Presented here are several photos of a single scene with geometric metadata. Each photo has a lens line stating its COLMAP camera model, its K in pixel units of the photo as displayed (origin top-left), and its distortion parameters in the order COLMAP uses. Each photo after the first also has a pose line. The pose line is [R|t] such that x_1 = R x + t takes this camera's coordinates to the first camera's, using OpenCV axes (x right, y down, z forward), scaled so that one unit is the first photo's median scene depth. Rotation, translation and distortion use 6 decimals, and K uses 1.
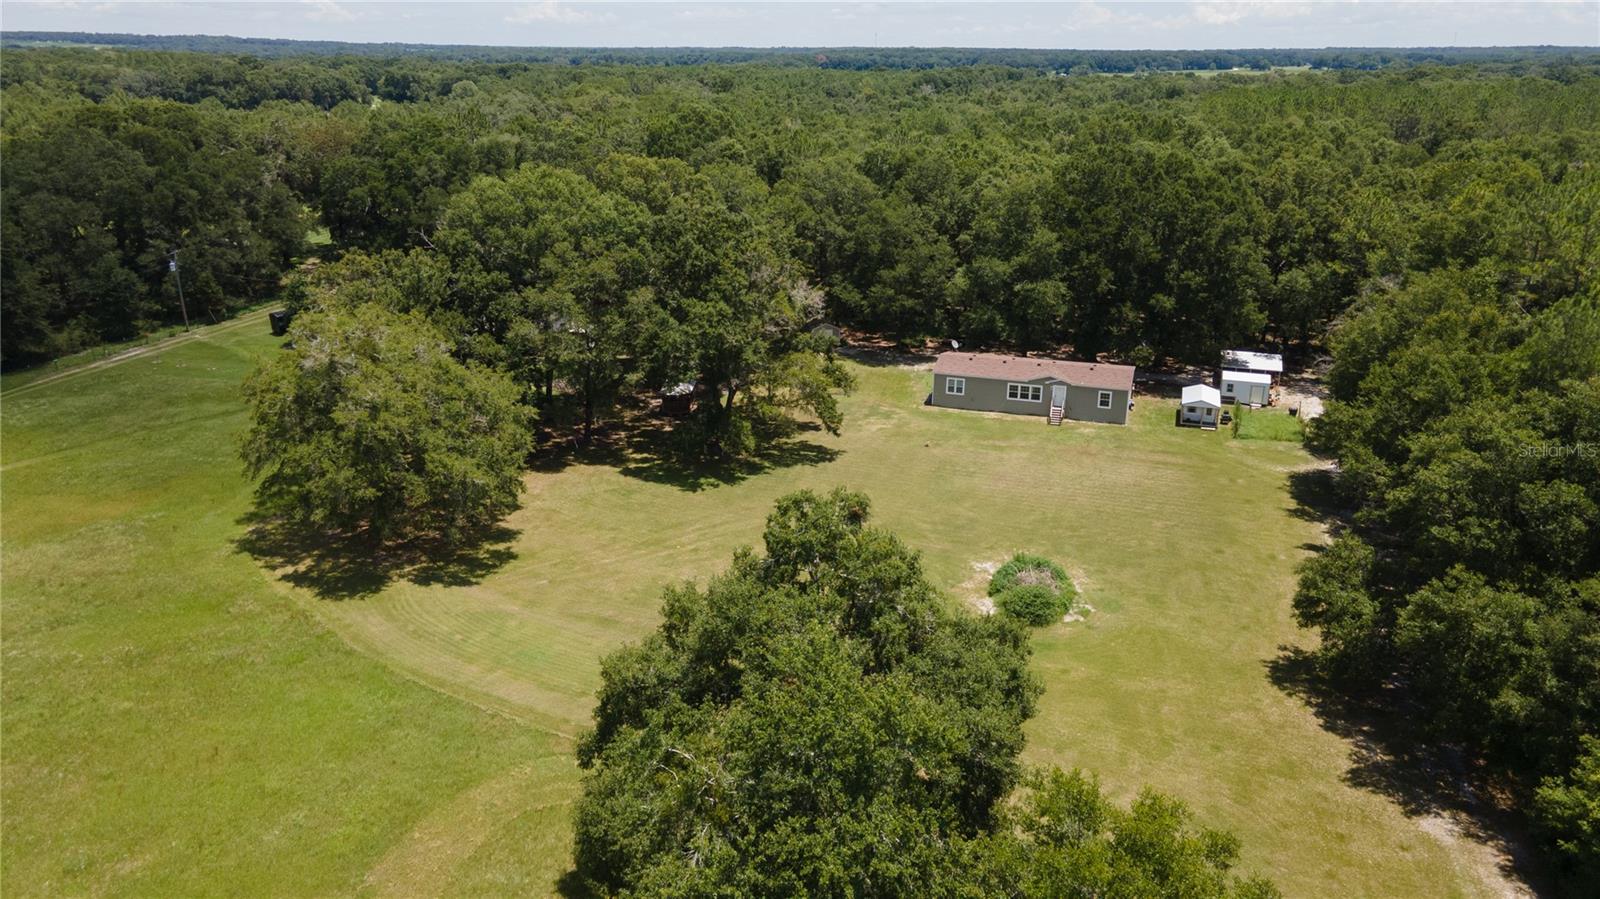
lens RADIAL K [[1142.8, 0, 792.7], [0, 1142.8, 452.7], [0, 0, 1]] dist [0.033856, 0.001368]
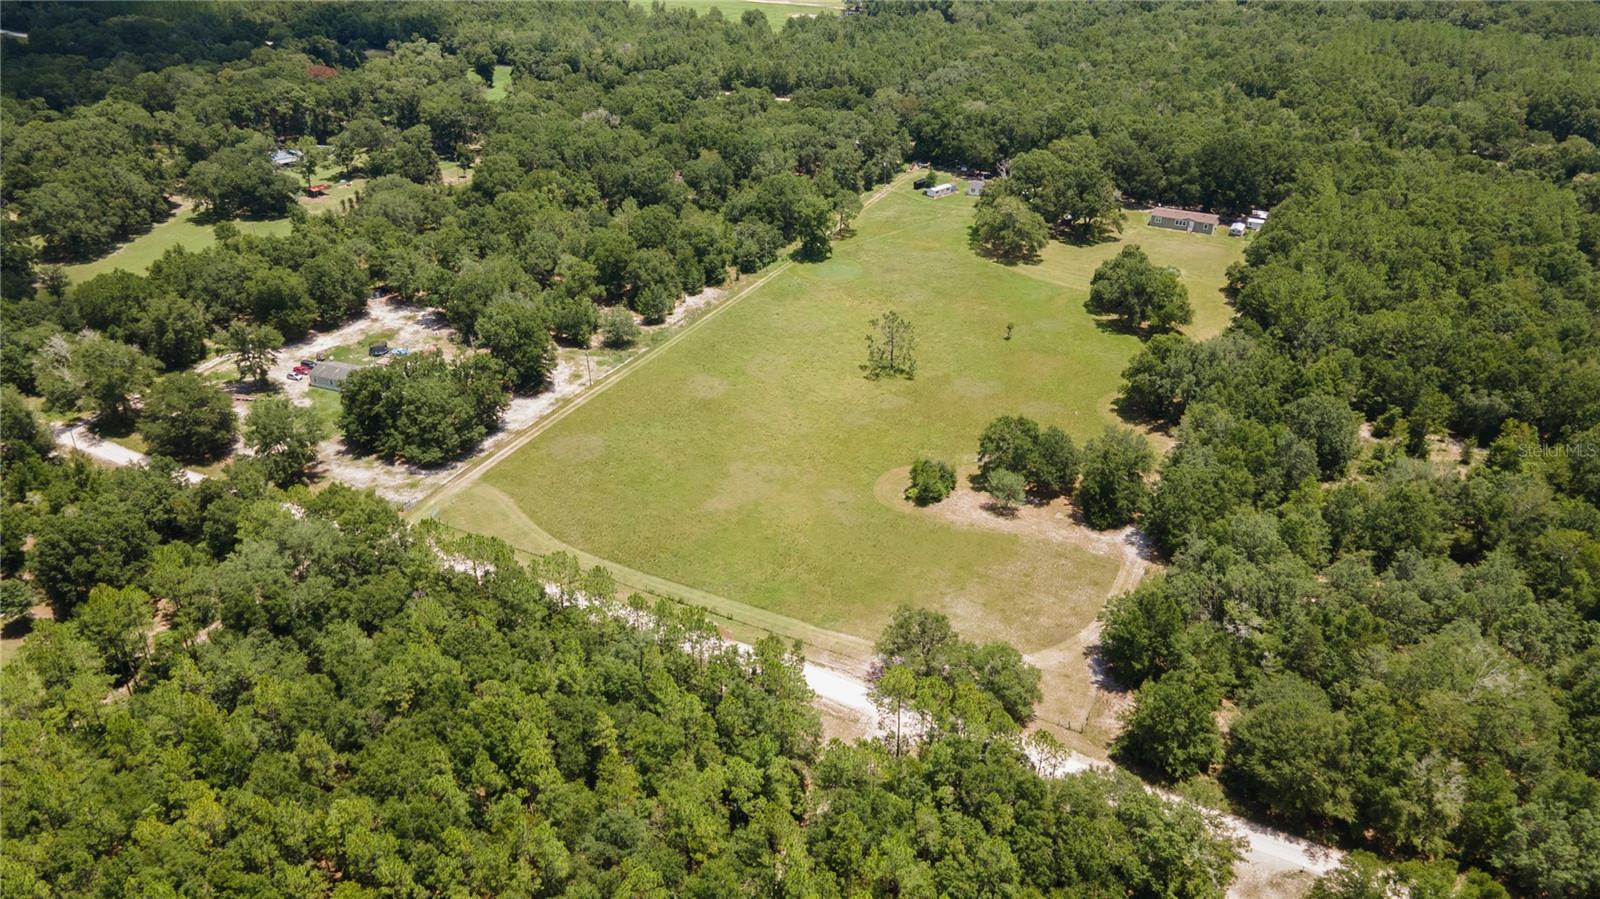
lens RADIAL K [[1142.8, 0, 804.6], [0, 1142.8, 437.1], [0, 0, 1]] dist [0.033856, 0.001368]
pose [[0.987017, 0.073193, -0.142971, -0.320581], [-0.048180, 0.984062, 0.171172, 0.036388], [0.153221, -0.162062, 0.974812, -2.309624]]
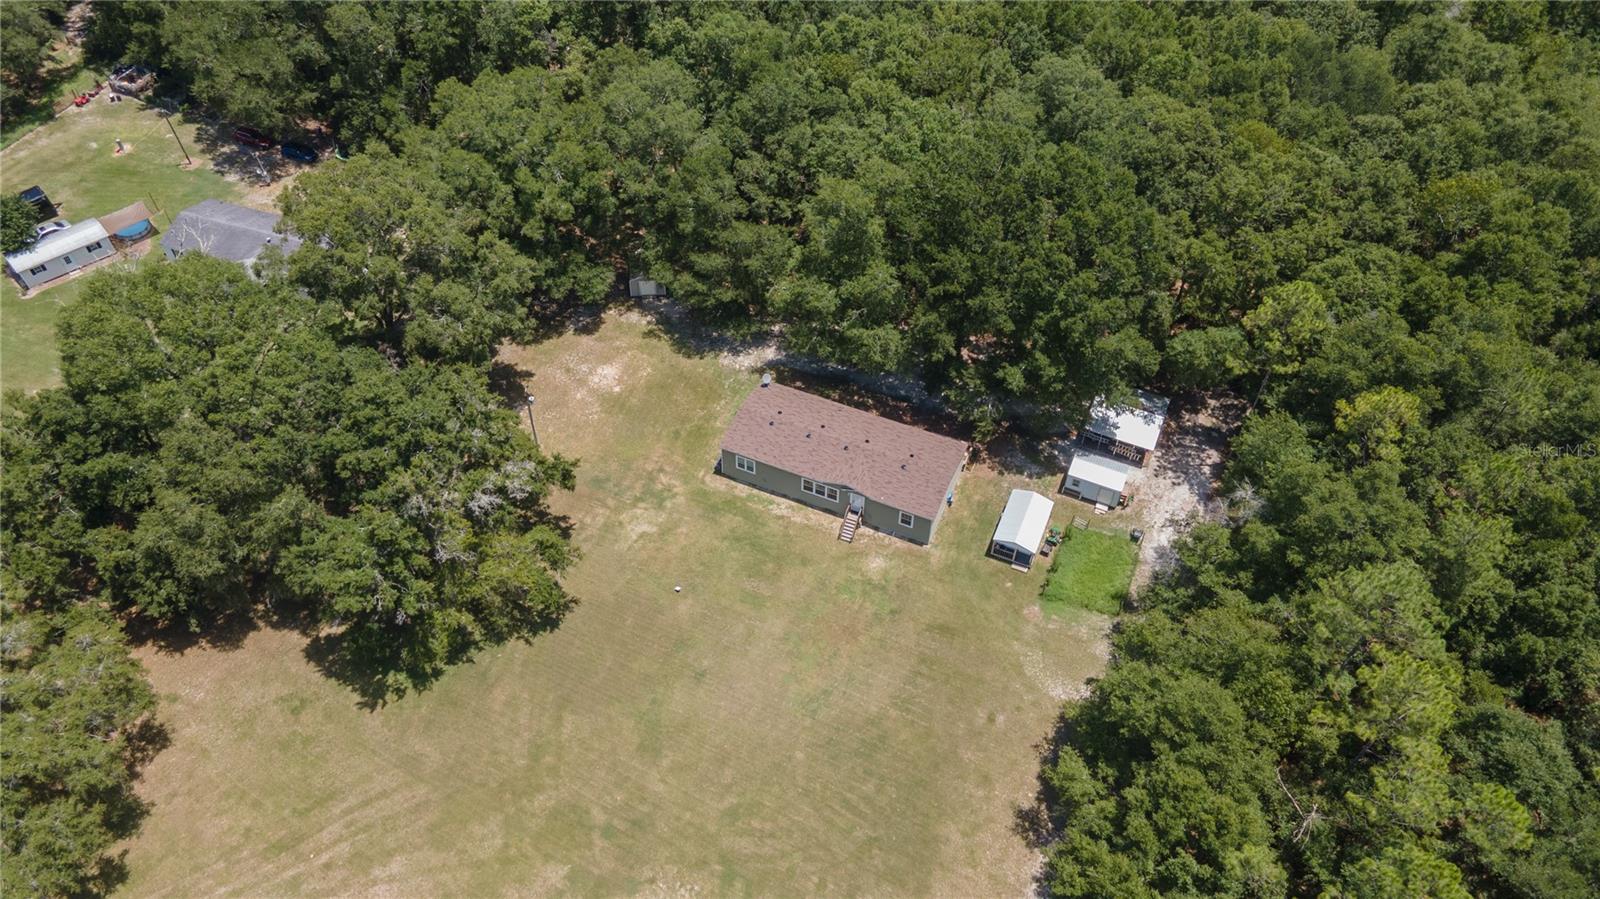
lens RADIAL K [[1142.8, 0, 797.9], [0, 1142.8, 453.9], [0, 0, 1]] dist [0.033856, 0.001368]
pose [[0.995603, 0.077605, -0.052466, 0.224363], [-0.041984, 0.870335, 0.490666, -0.481414], [0.083741, -0.486306, 0.869767, 0.272238]]
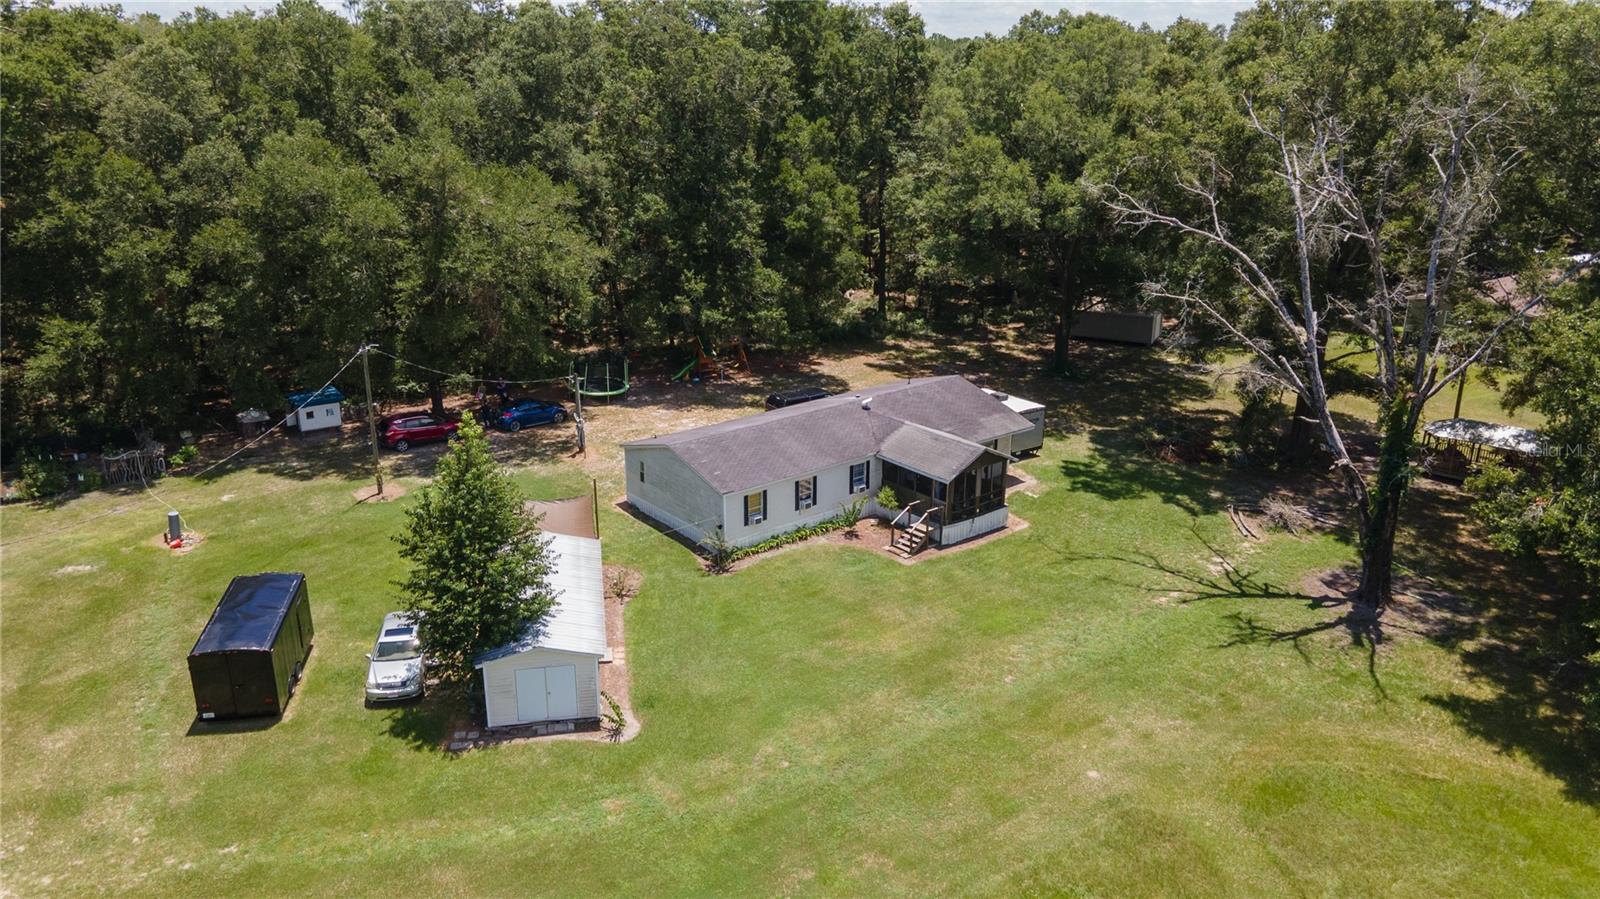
lens RADIAL K [[1142.8, 0, 798.7], [0, 1142.8, 445.3], [0, 0, 1]] dist [0.033856, 0.001368]
pose [[0.611017, -0.256644, 0.748860, -0.654157], [0.262366, 0.958174, 0.114307, -0.187672], [-0.746875, 0.126632, 0.652796, 0.883373]]
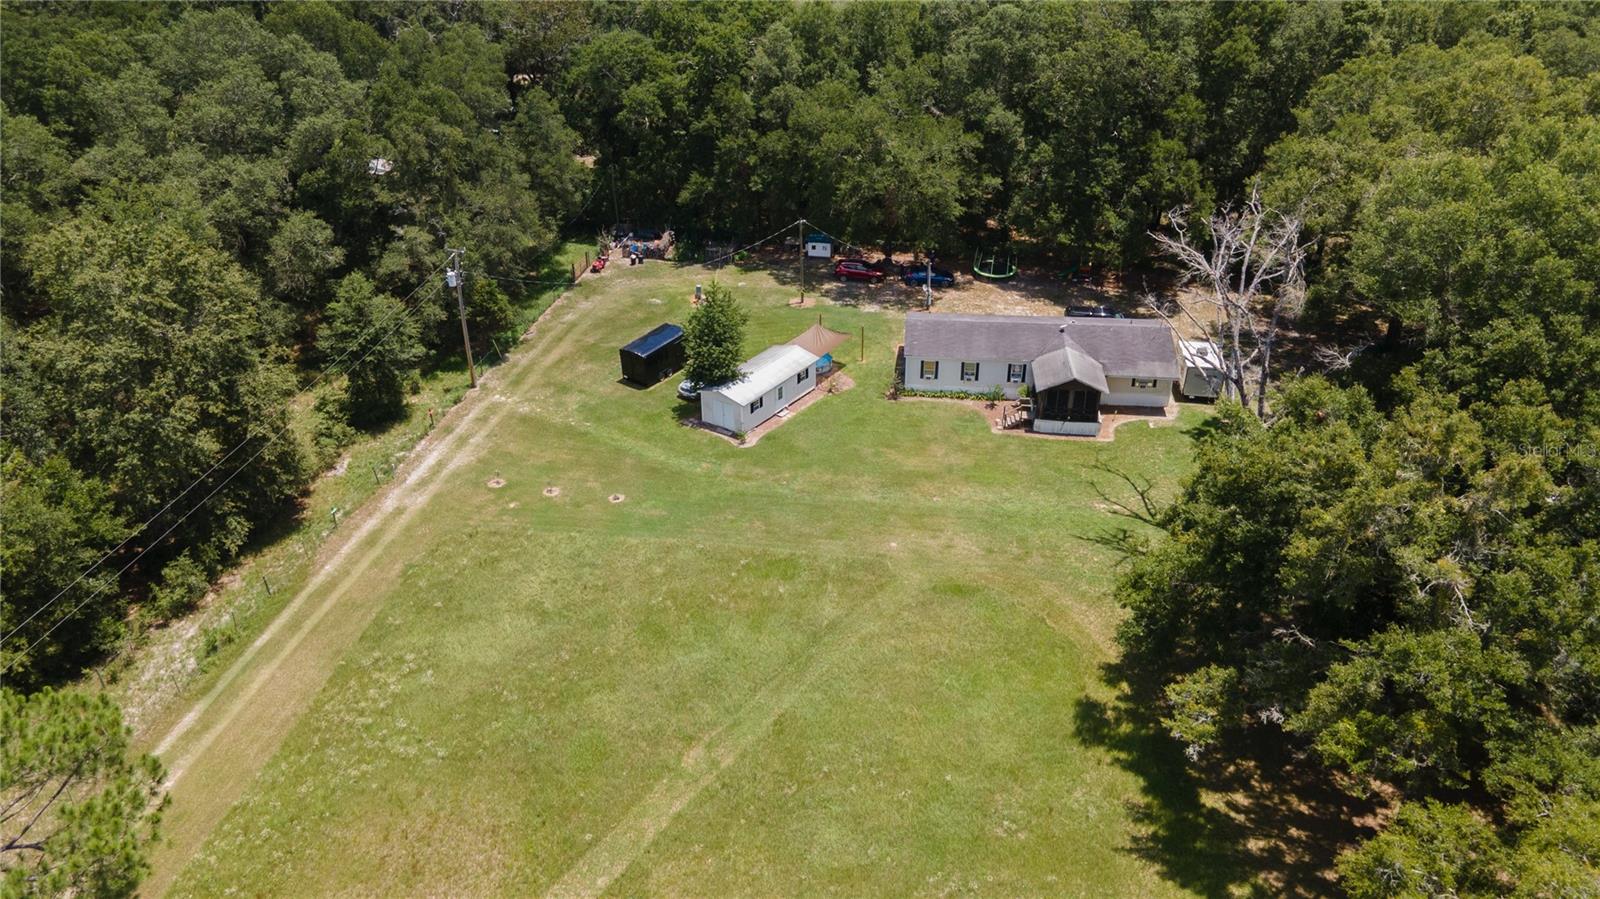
lens RADIAL K [[1142.8, 0, 805.6], [0, 1142.8, 446.7], [0, 0, 1]] dist [0.033856, 0.001368]
pose [[0.991796, -0.067729, 0.108416, -0.512870], [0.049319, 0.985180, 0.164282, -0.192903], [-0.117936, -0.157587, 0.980437, 0.511219]]
